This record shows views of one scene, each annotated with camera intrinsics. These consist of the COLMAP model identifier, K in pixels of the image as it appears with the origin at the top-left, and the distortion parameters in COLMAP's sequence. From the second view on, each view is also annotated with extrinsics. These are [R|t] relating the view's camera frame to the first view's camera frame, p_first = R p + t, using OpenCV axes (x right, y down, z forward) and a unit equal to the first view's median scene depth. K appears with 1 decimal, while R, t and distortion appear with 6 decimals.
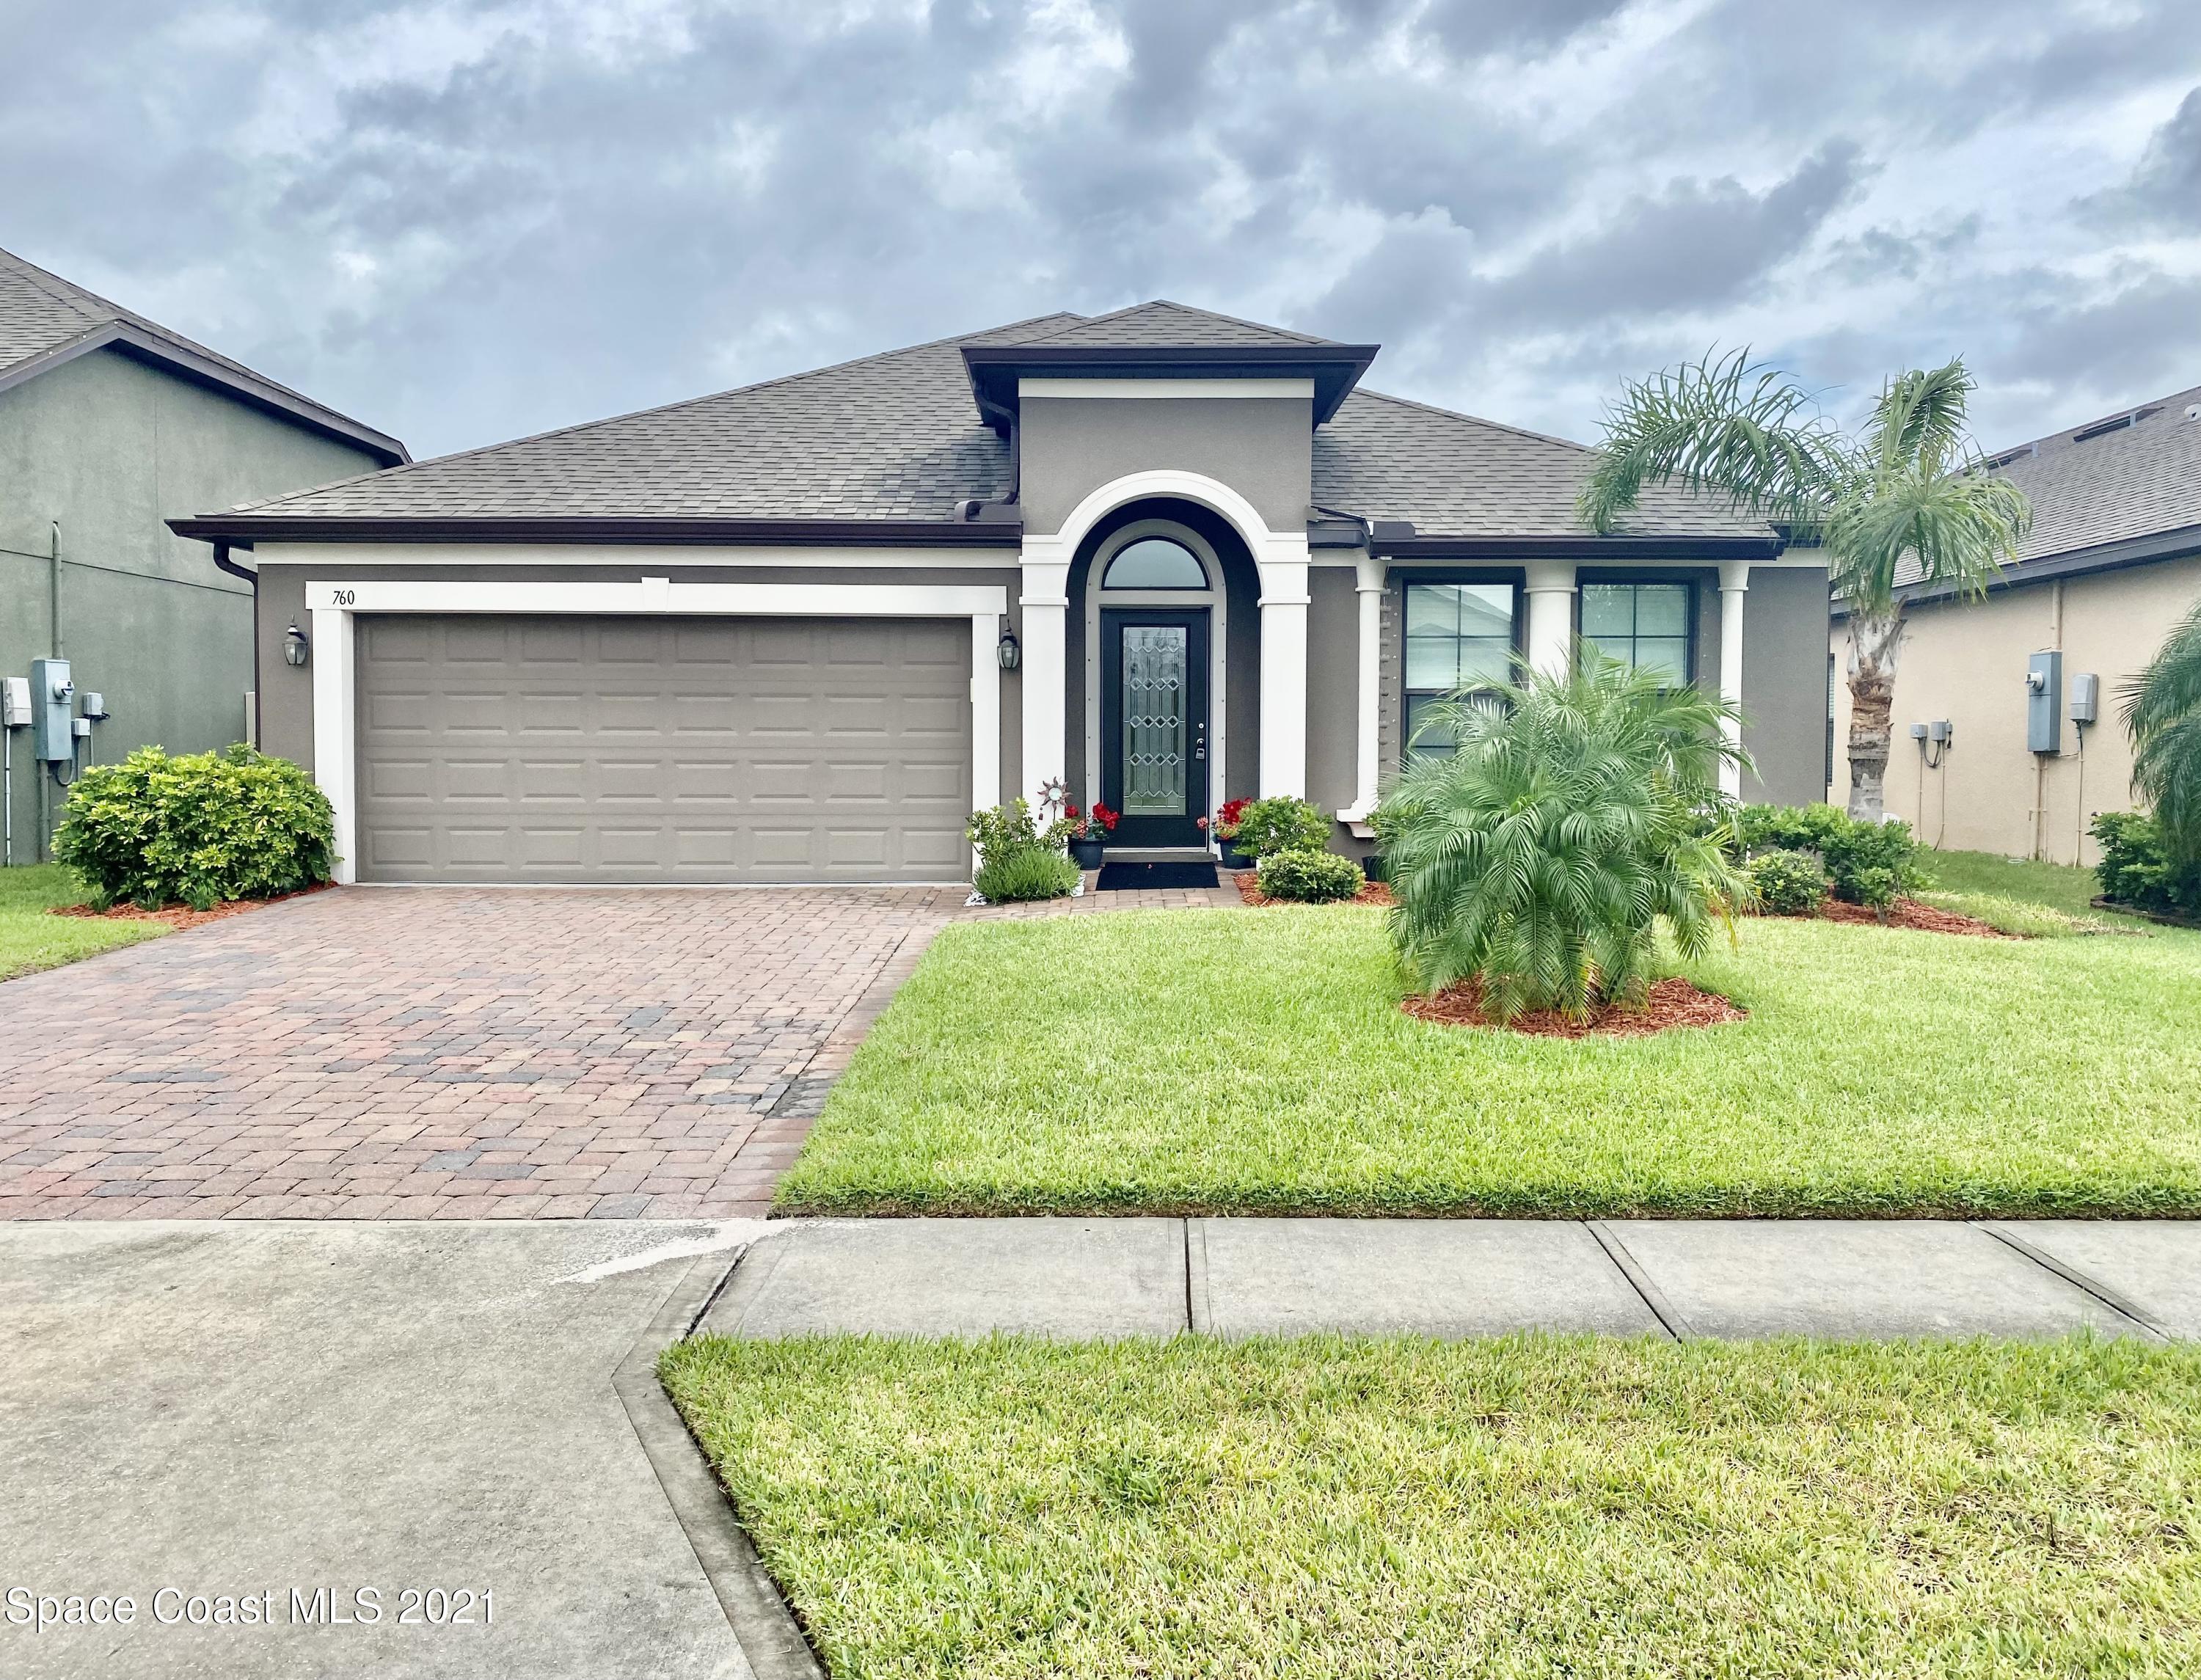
lens RADIAL K [[1770.1, 0, 1098.3], [0, 1770.1, 829.4], [0, 0, 1]] dist [0.042608, -0.007570]
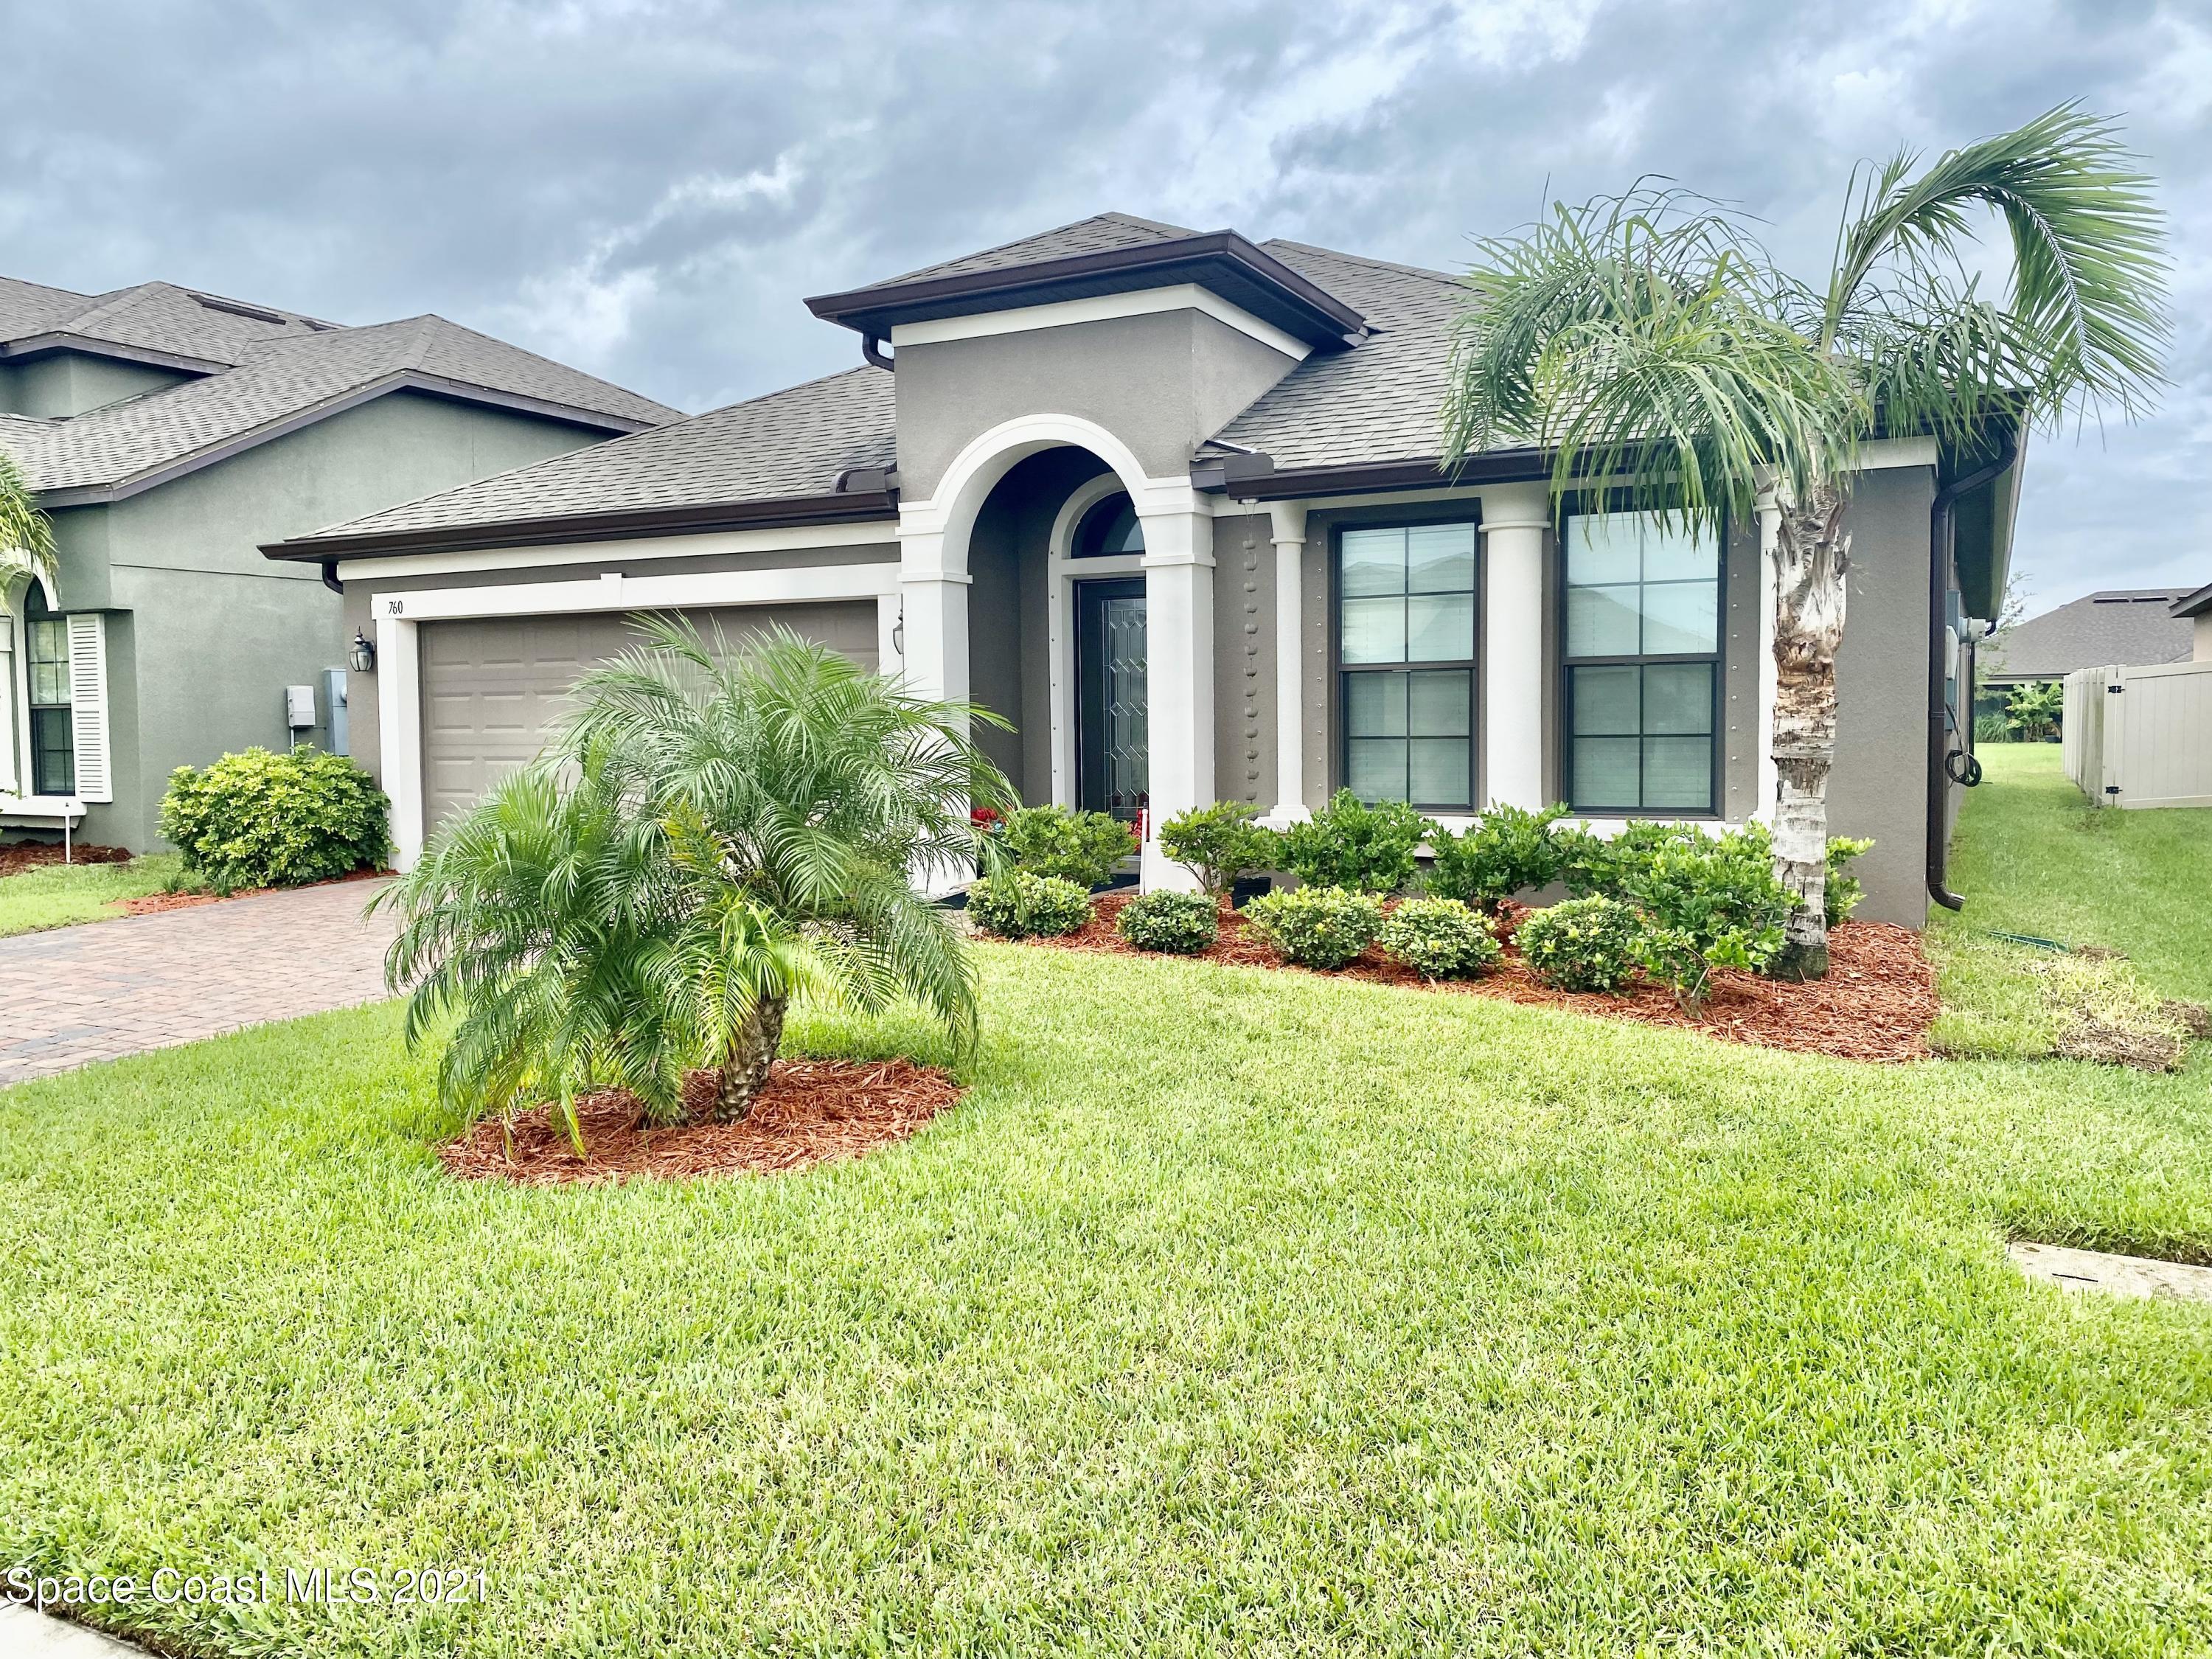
lens RADIAL K [[1690.5, 0, 1108.2], [0, 1690.5, 835.2], [0, 0, 1]] dist [0.040414, -0.017642]
pose [[0.885752, 0.018546, -0.463788, 0.439805], [-0.006623, 0.999605, 0.027322, -0.023302], [0.464111, -0.021129, 0.885525, 0.286848]]
